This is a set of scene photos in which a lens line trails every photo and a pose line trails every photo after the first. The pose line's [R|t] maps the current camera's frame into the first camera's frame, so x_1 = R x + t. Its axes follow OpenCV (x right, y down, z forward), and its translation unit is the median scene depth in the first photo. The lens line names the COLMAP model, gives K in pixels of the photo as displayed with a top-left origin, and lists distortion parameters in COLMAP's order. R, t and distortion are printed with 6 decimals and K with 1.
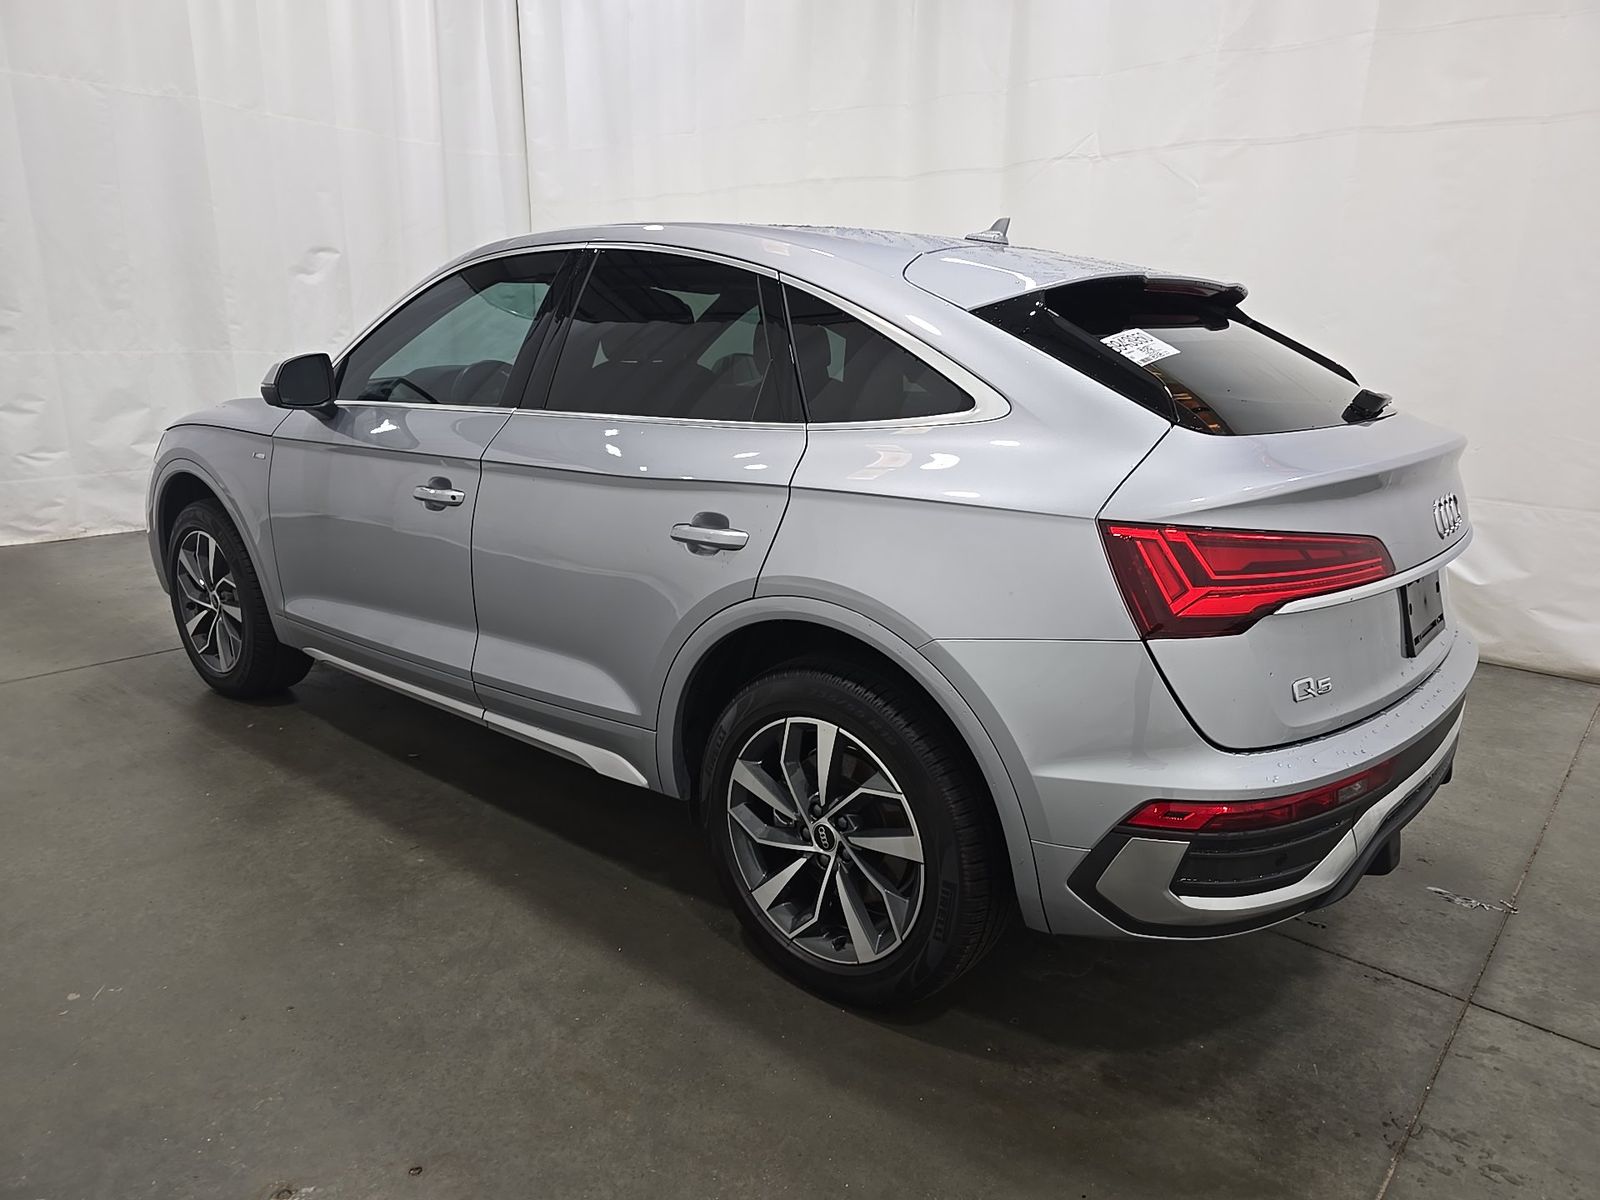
lens RADIAL K [[1074.2, 0, 800.8], [0, 1074.2, 591.2], [0, 0, 1]] dist [0.020216, -0.014888]
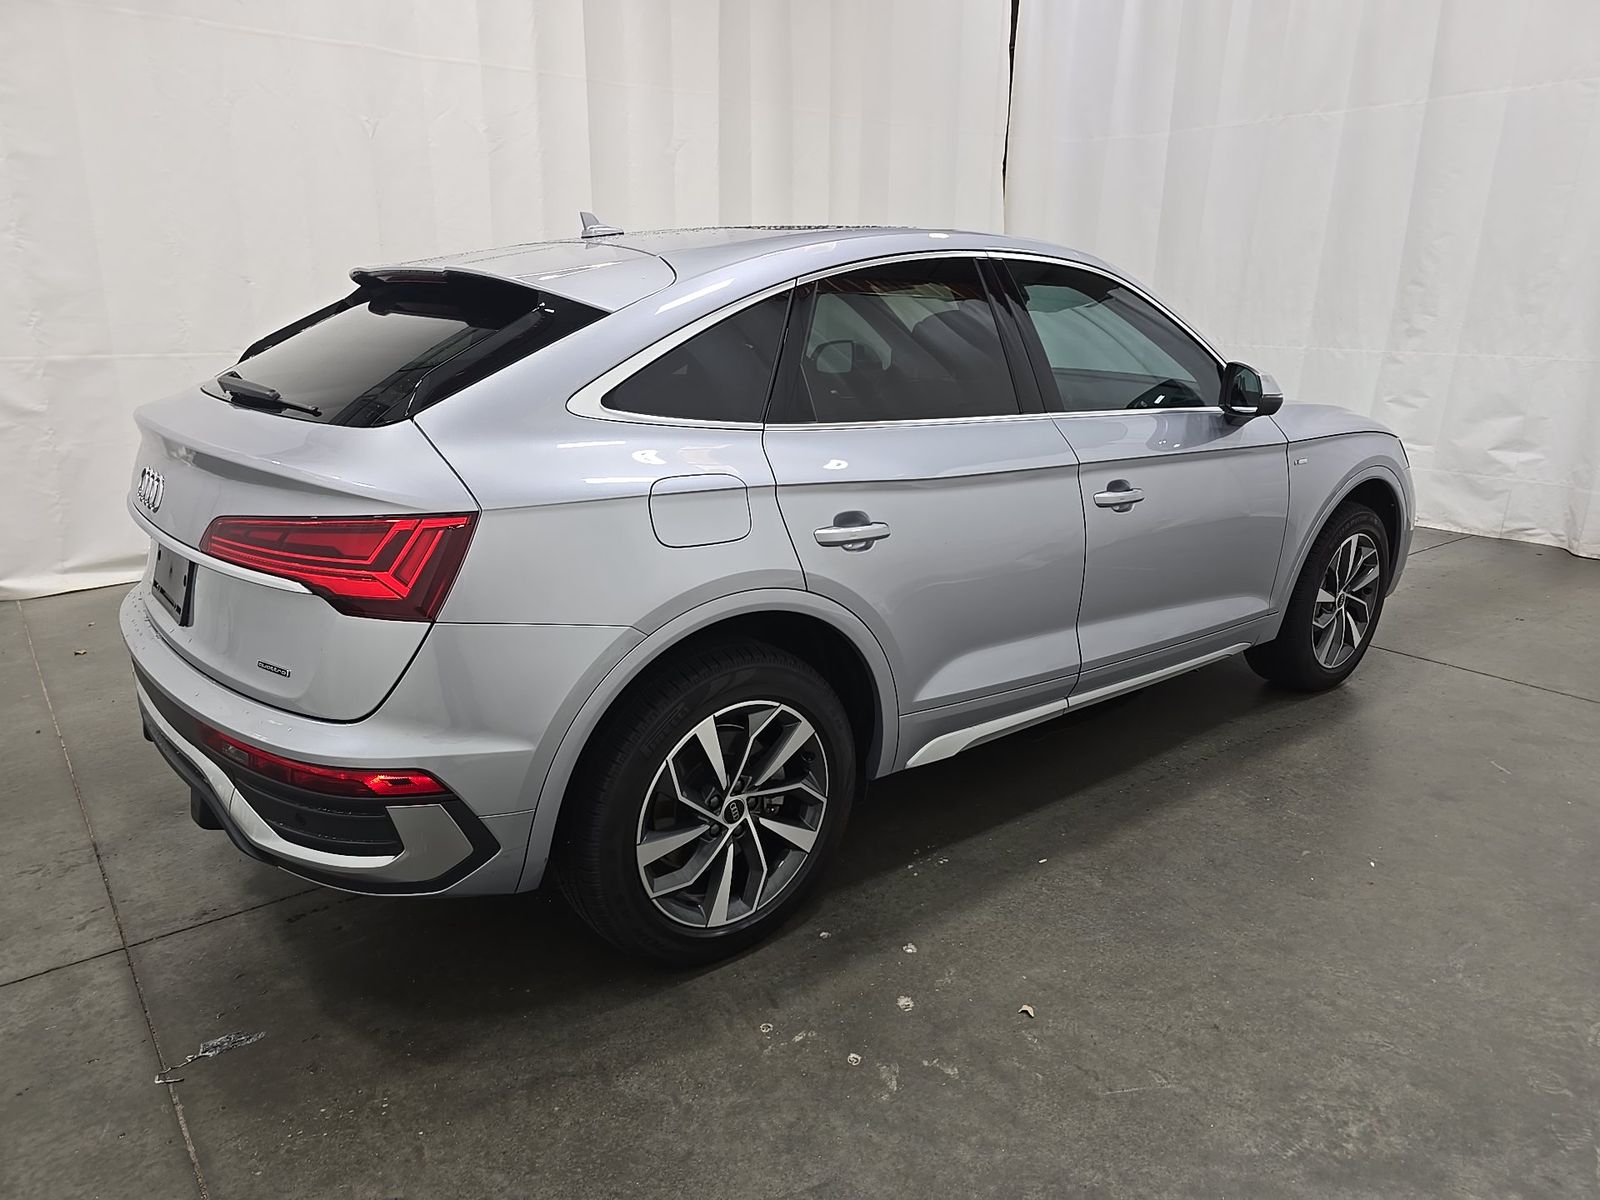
lens RADIAL K [[1074.2, 0, 815.5], [0, 1074.2, 592.0], [0, 0, 1]] dist [0.020216, -0.014888]
pose [[-0.181822, 0.236746, -0.954407, 1.440193], [-0.247521, 0.928314, 0.277428, -0.411462], [0.951669, 0.286678, -0.110188, 1.678784]]
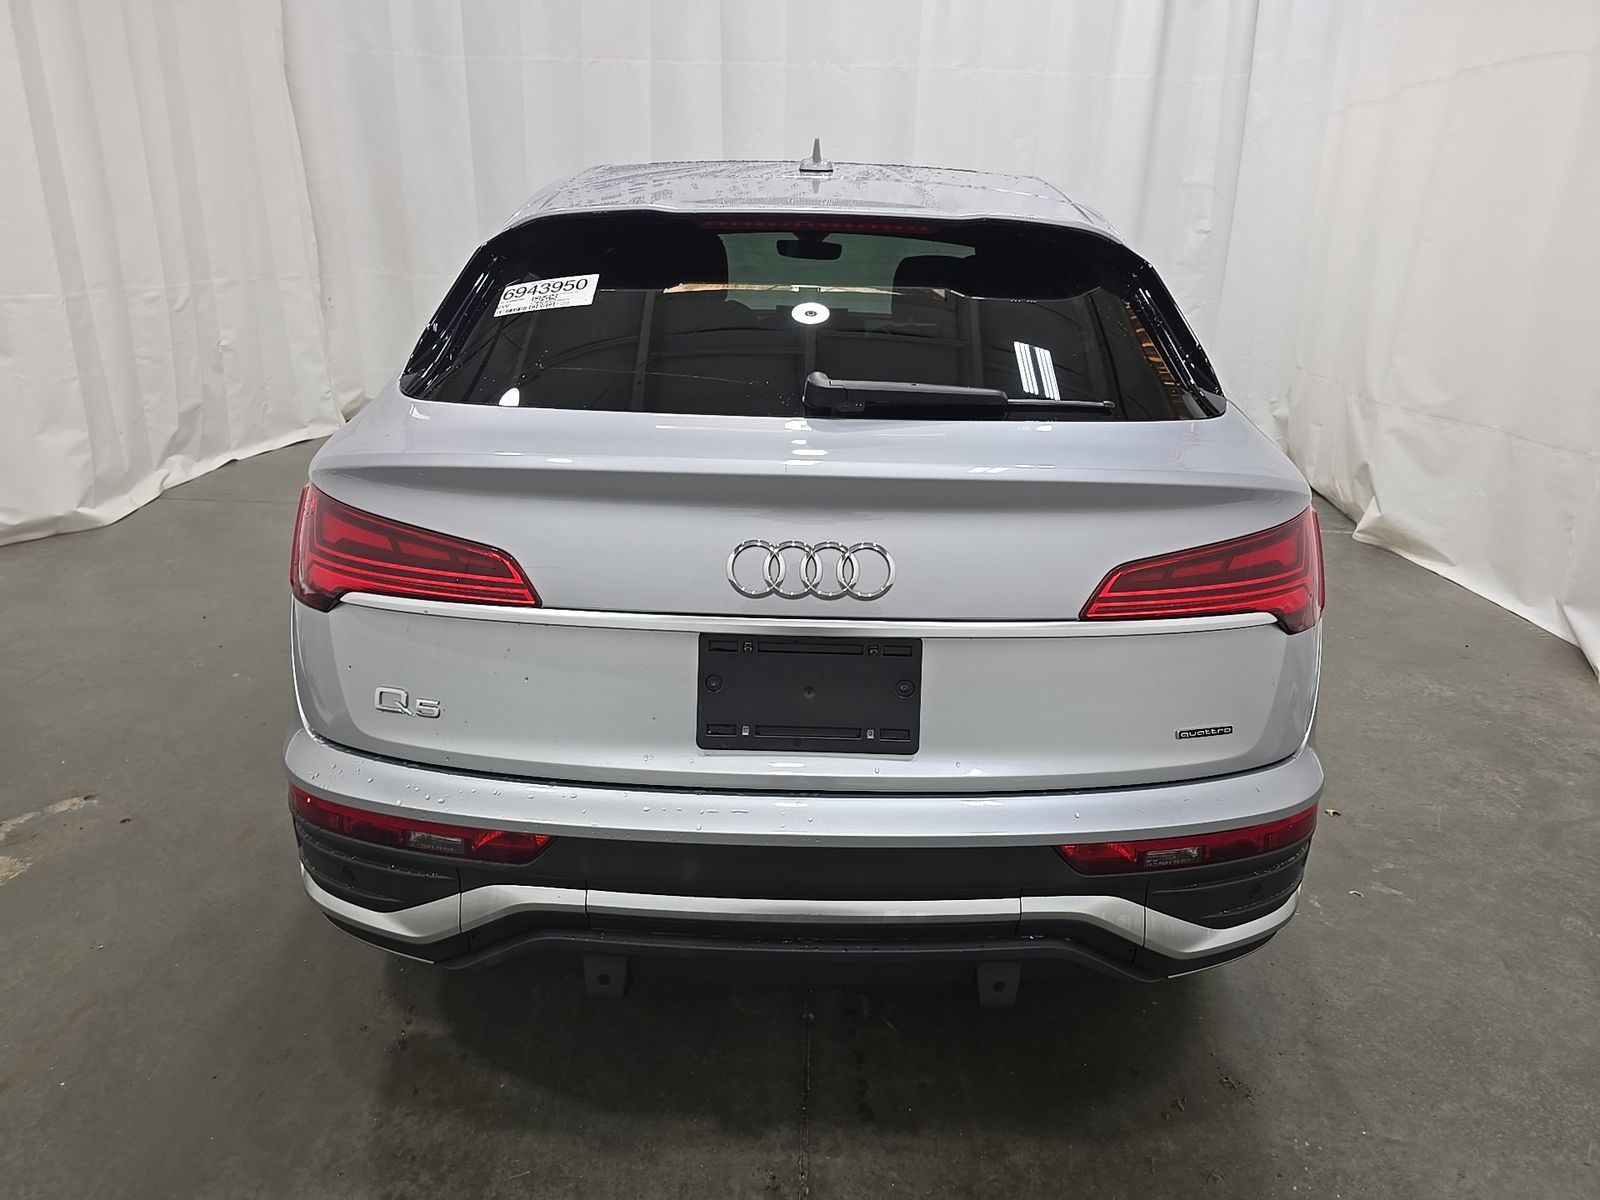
lens RADIAL K [[1074.2, 0, 804.6], [0, 1074.2, 599.9], [0, 0, 1]] dist [0.020216, -0.014888]
pose [[0.639962, 0.232945, -0.732247, 1.025471], [-0.190023, 0.971321, 0.142925, -0.137251], [0.744540, 0.047677, 0.665873, 0.534155]]
